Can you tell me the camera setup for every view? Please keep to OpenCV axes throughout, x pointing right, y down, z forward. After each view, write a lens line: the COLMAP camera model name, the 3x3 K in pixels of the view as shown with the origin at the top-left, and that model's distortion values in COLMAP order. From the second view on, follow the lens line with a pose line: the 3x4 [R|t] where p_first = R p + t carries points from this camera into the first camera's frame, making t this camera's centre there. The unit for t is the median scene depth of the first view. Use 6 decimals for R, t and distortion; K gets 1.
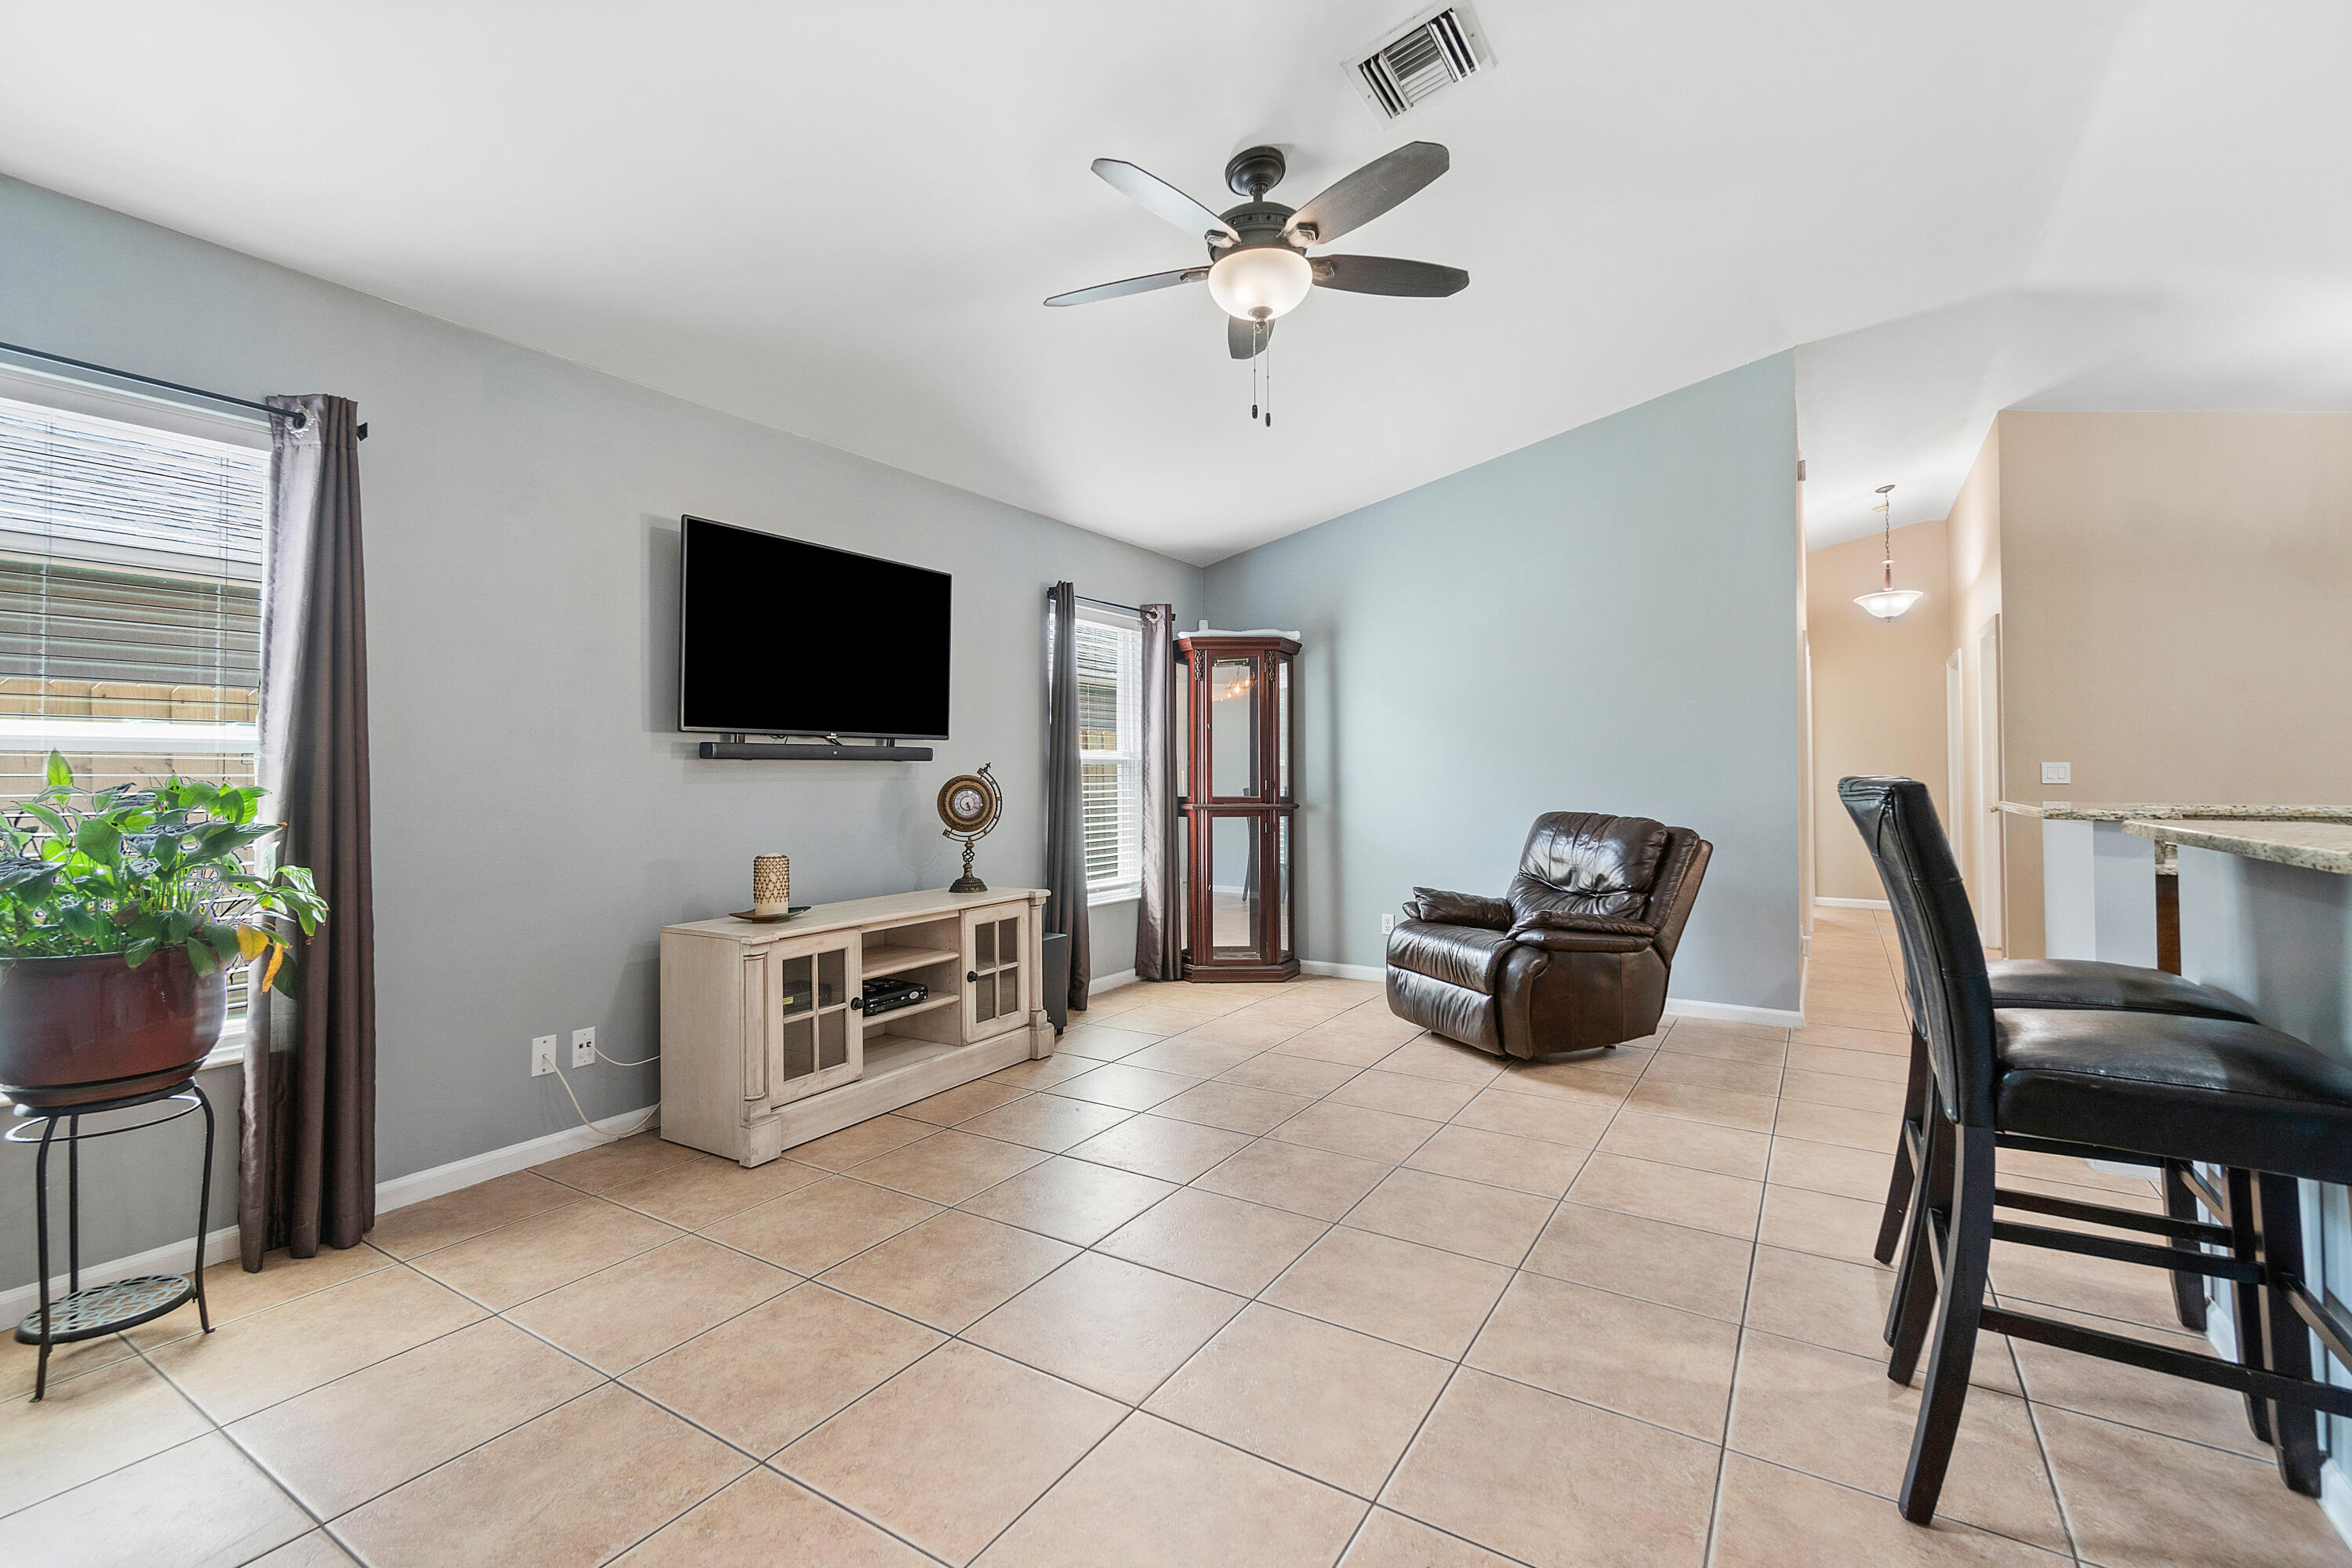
lens RADIAL K [[1018.6, 0, 1174.5], [0, 1018.6, 767.6], [0, 0, 1]] dist [0.004649, 0.000040]
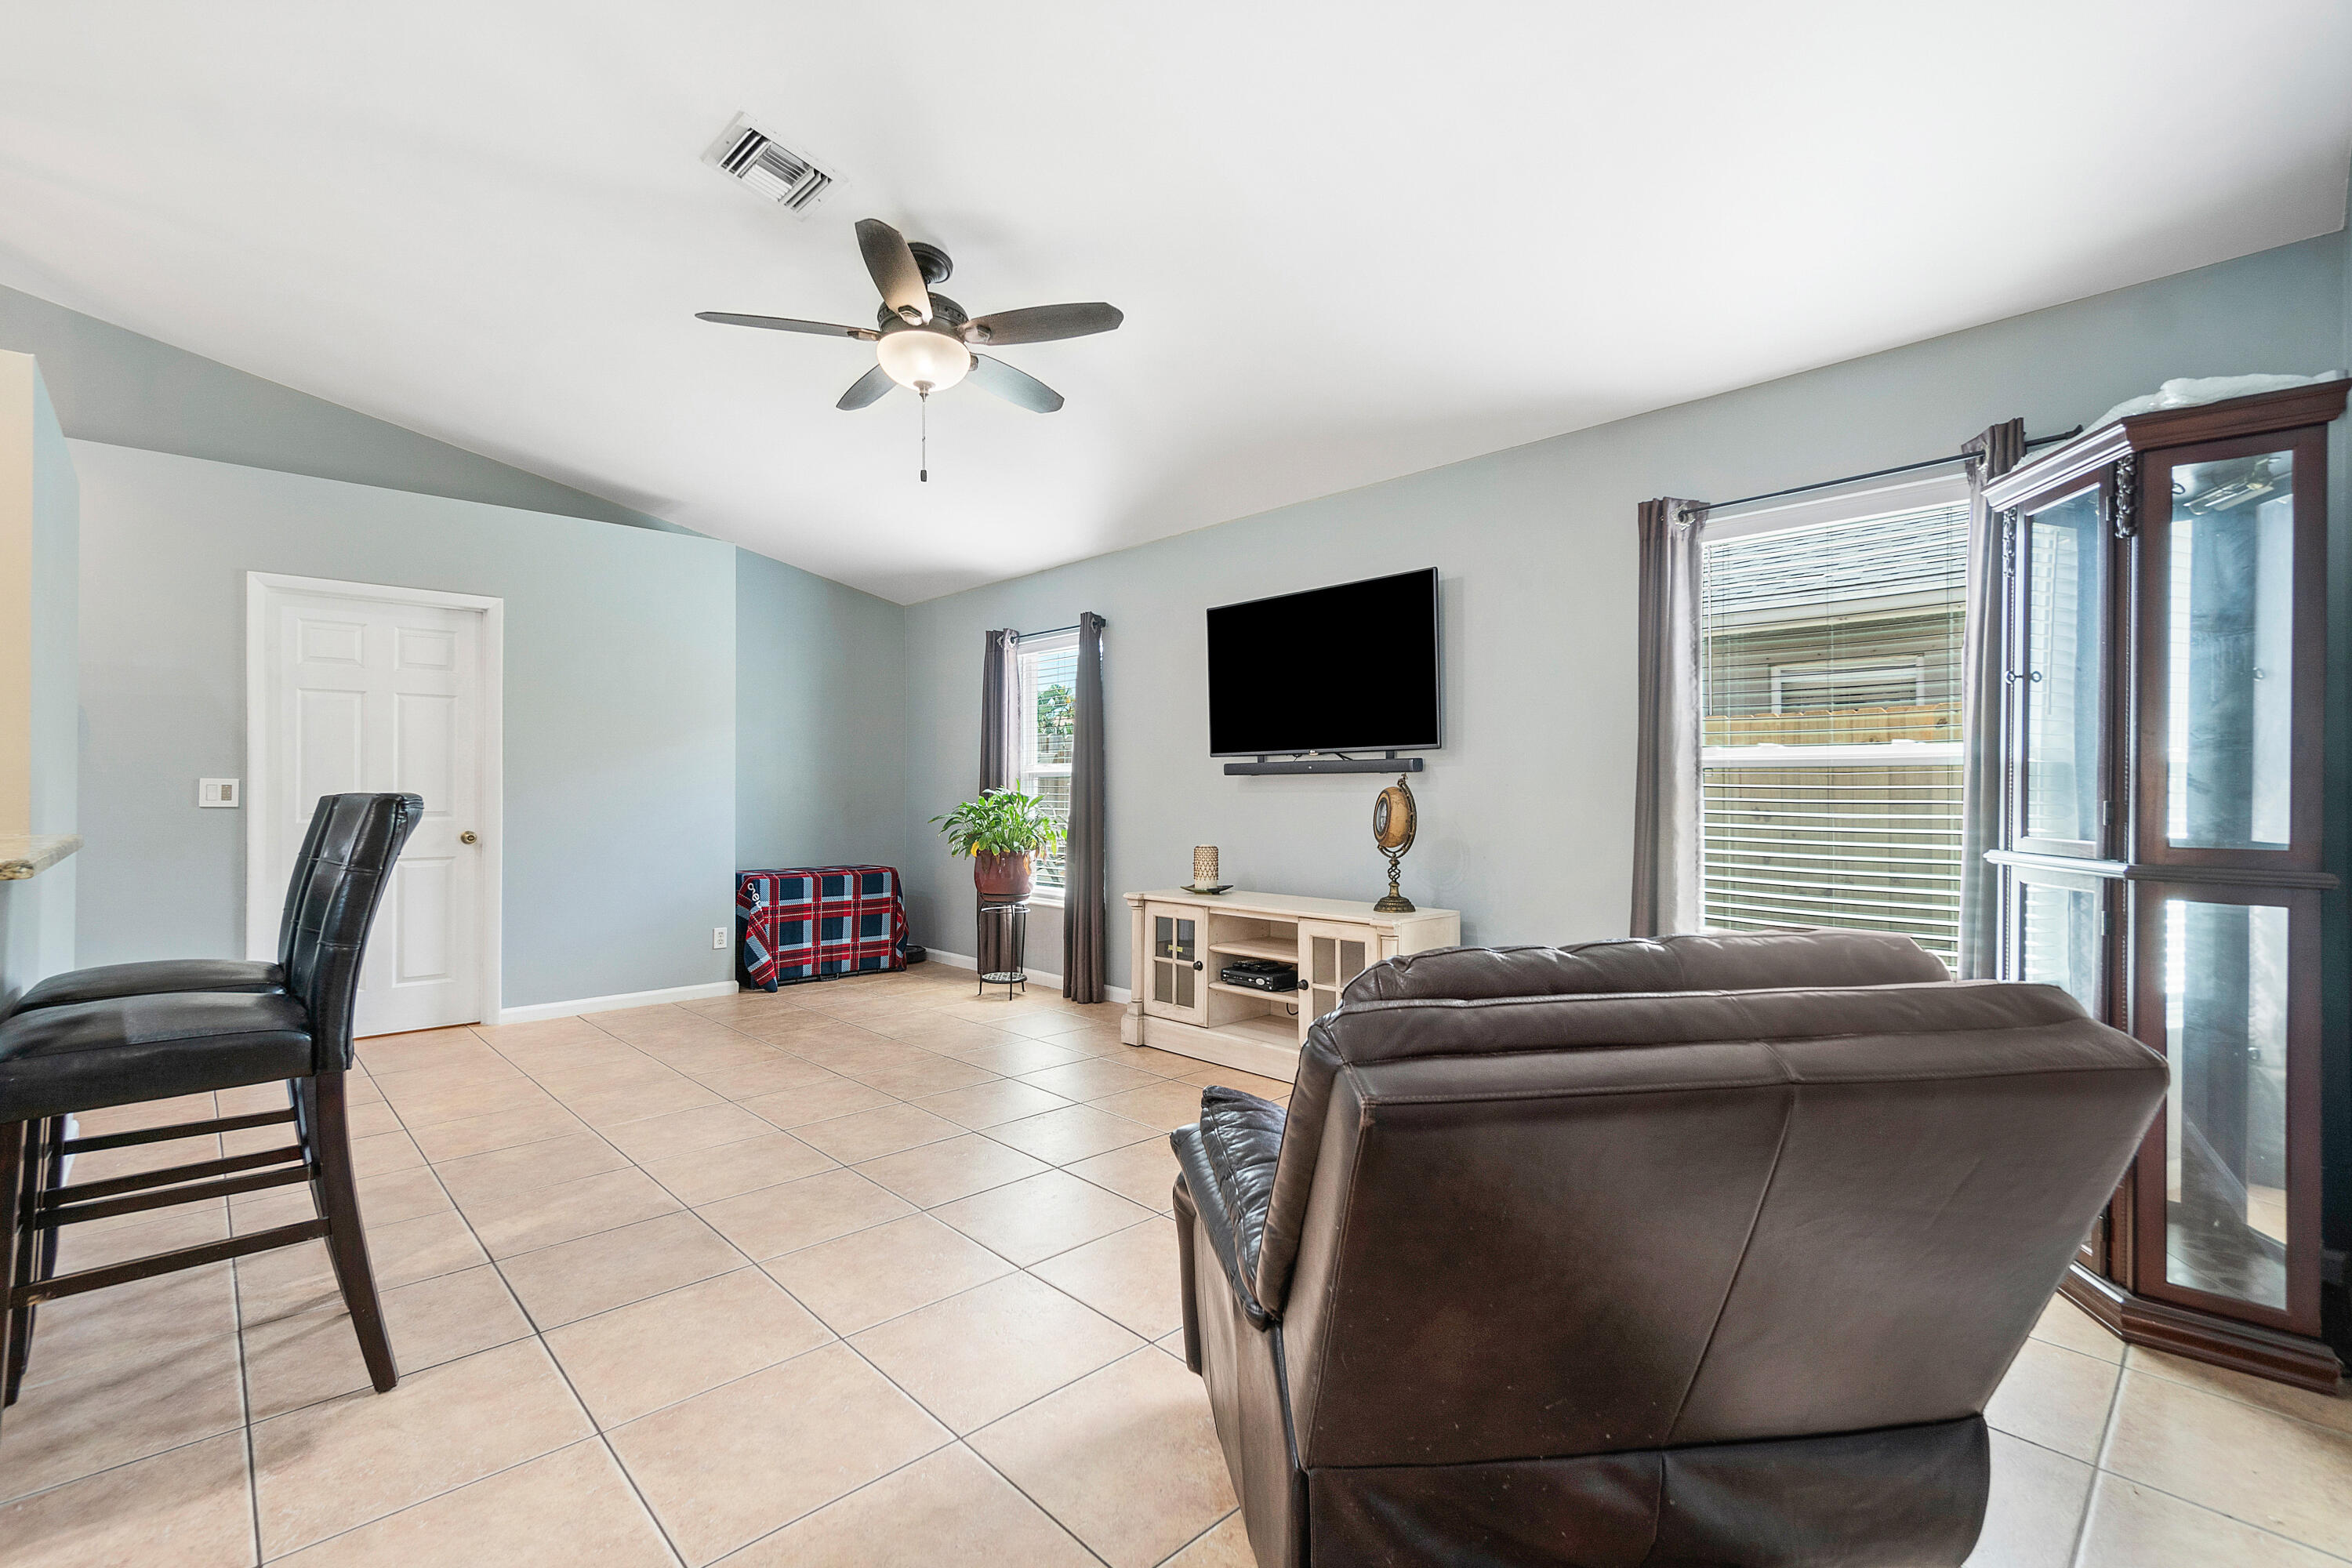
lens RADIAL K [[1018.6, 0, 1168.8], [0, 1018.6, 792.4], [0, 0, 1]] dist [0.004649, 0.000040]
pose [[-0.231521, 0.006461, -0.972808, 0.954707], [0.010193, 0.999939, 0.004215, 0.008041], [0.972776, -0.008940, -0.231573, 1.282247]]
